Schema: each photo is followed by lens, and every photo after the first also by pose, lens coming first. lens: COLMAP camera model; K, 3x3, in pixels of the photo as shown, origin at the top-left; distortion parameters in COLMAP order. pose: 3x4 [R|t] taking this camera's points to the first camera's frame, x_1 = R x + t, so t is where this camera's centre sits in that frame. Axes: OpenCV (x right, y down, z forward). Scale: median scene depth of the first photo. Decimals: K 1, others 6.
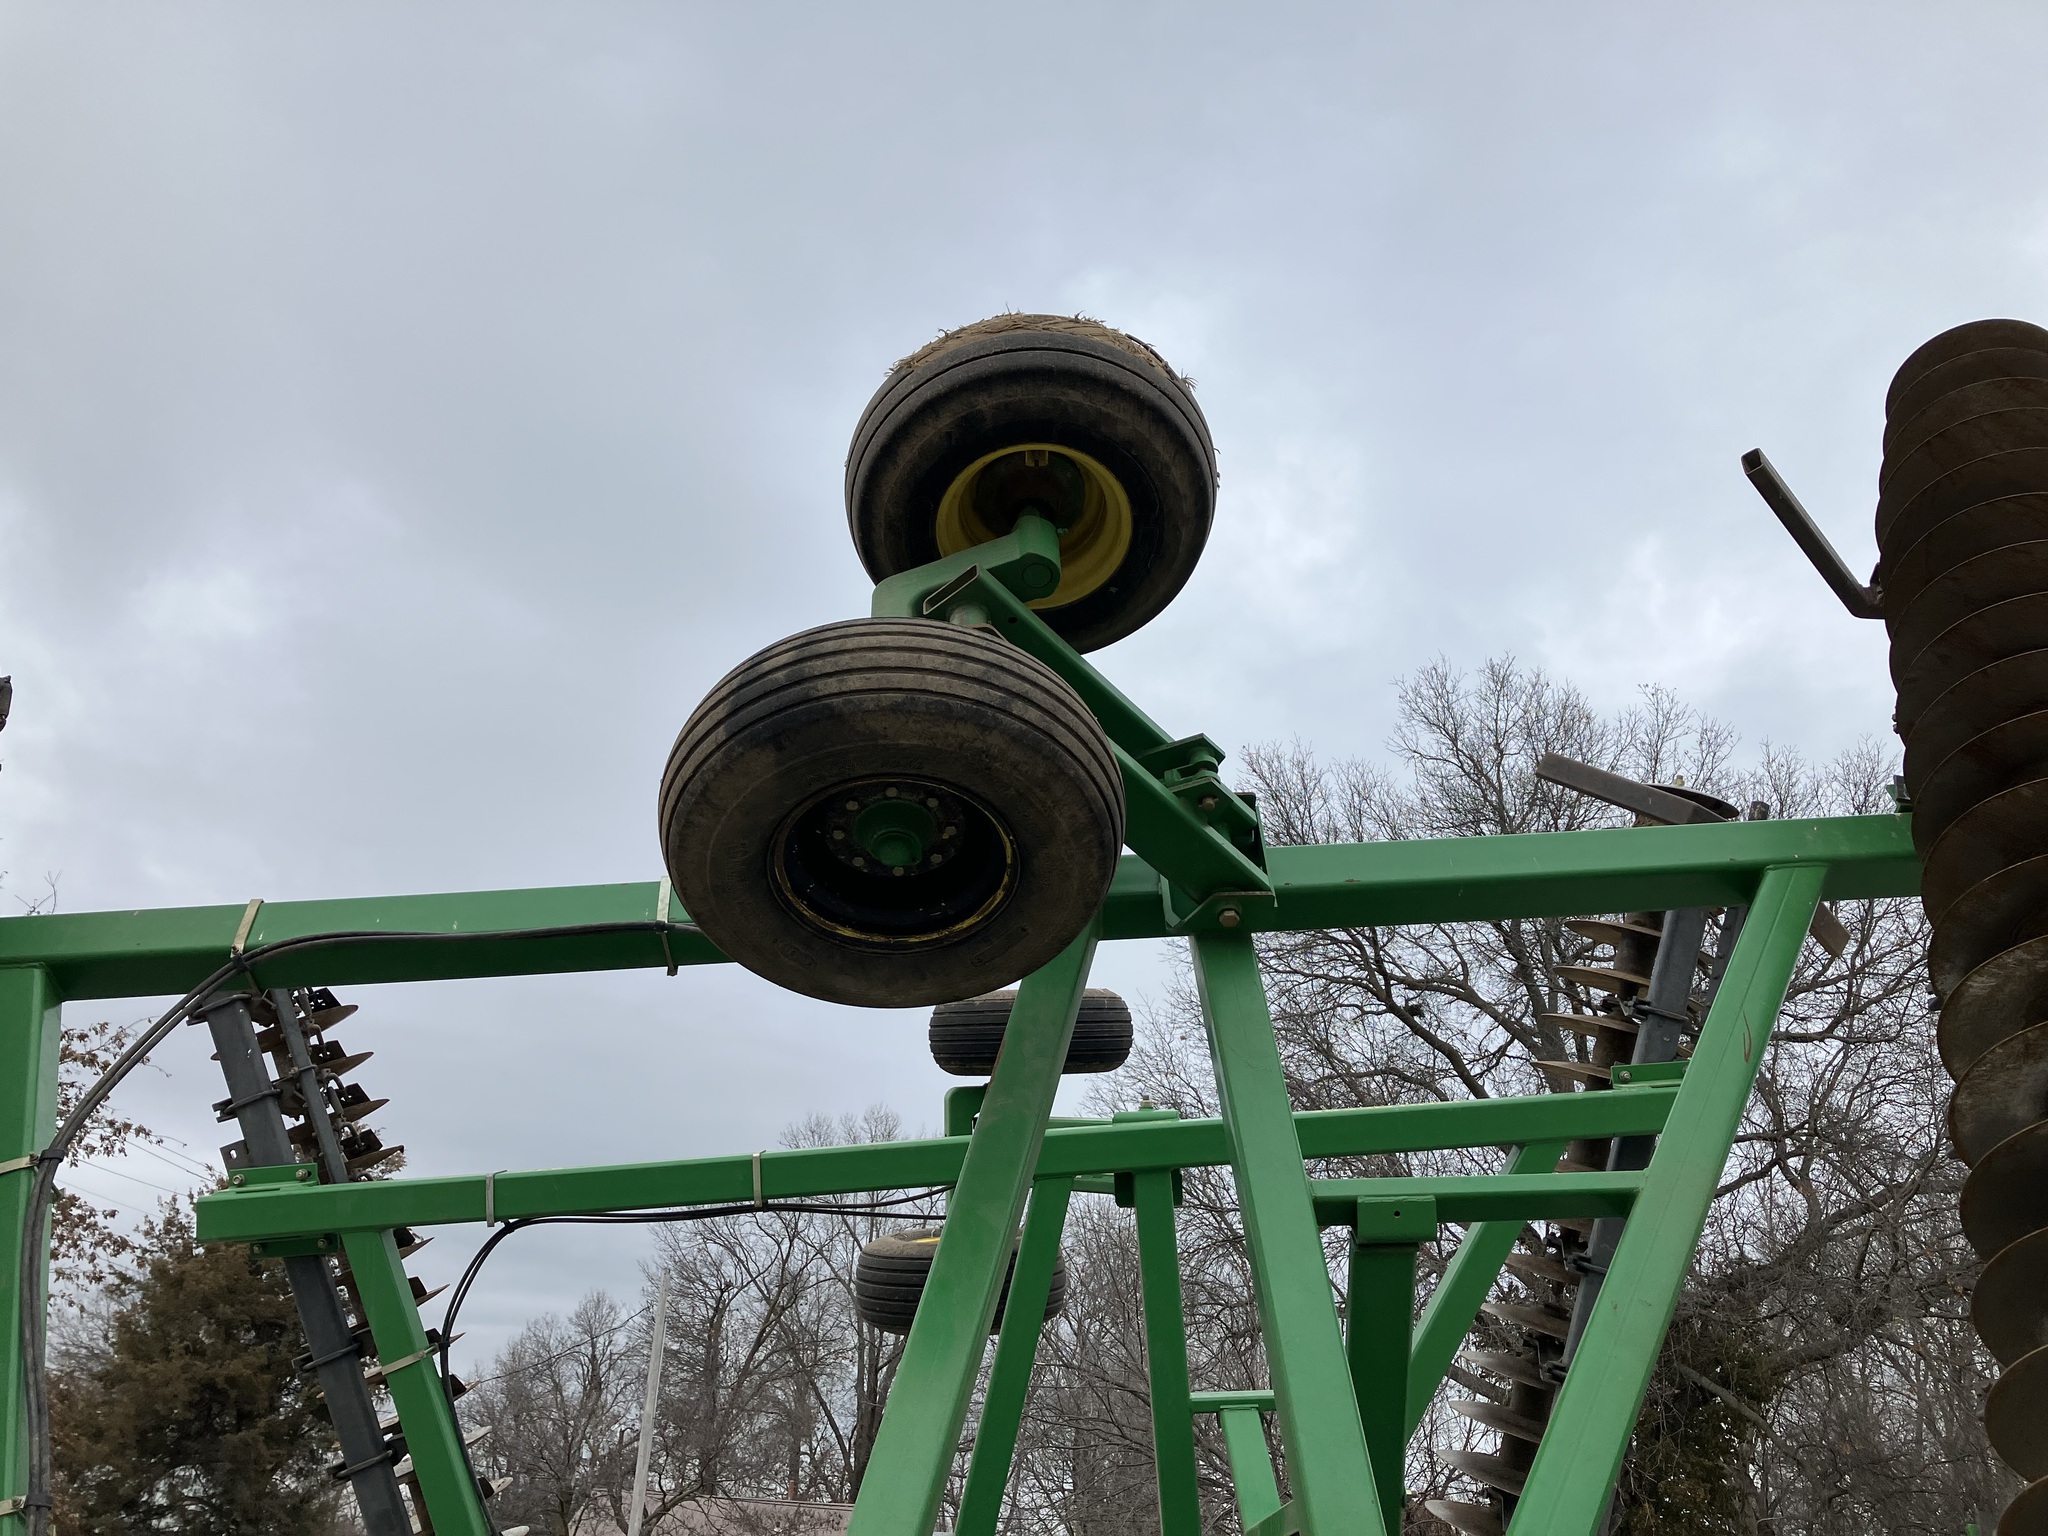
lens RADIAL K [[1734.2, 0, 1018.7], [0, 1734.2, 758.5], [0, 0, 1]] dist [0.073400, -0.103535]
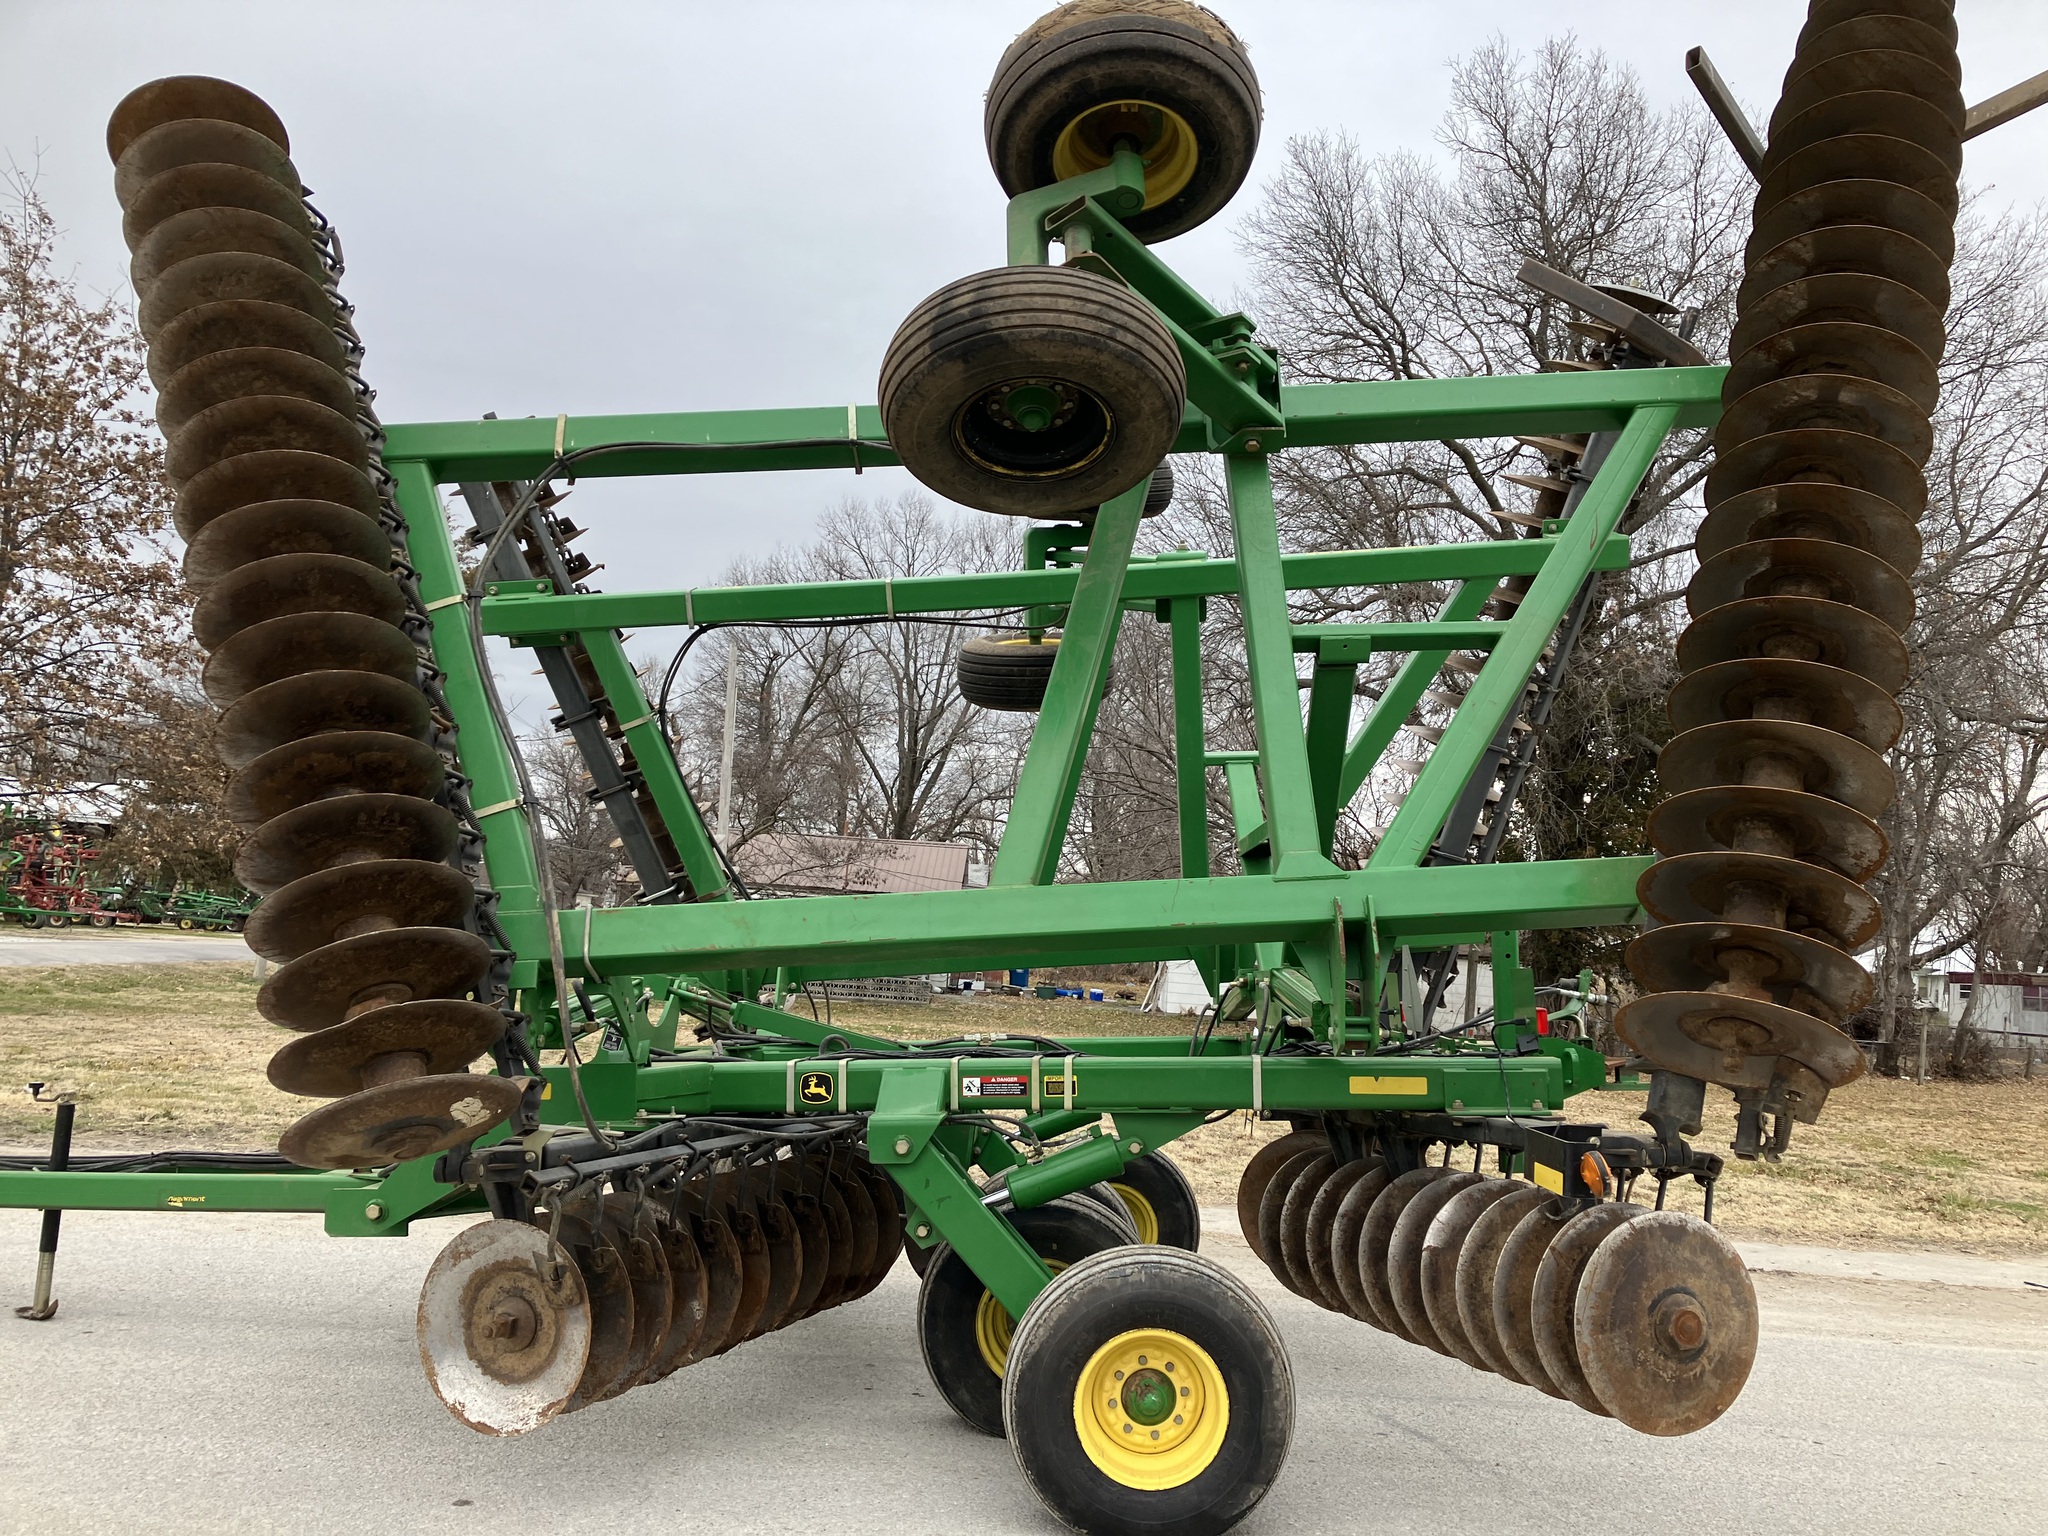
lens RADIAL K [[1734.2, 0, 1028.9], [0, 1734.2, 776.8], [0, 0, 1]] dist [0.073400, -0.103535]
pose [[0.999898, 0.013013, -0.005849, -0.046012], [-0.010090, 0.934826, 0.354962, -0.144286], [0.010087, -0.354867, 0.934862, -0.398687]]
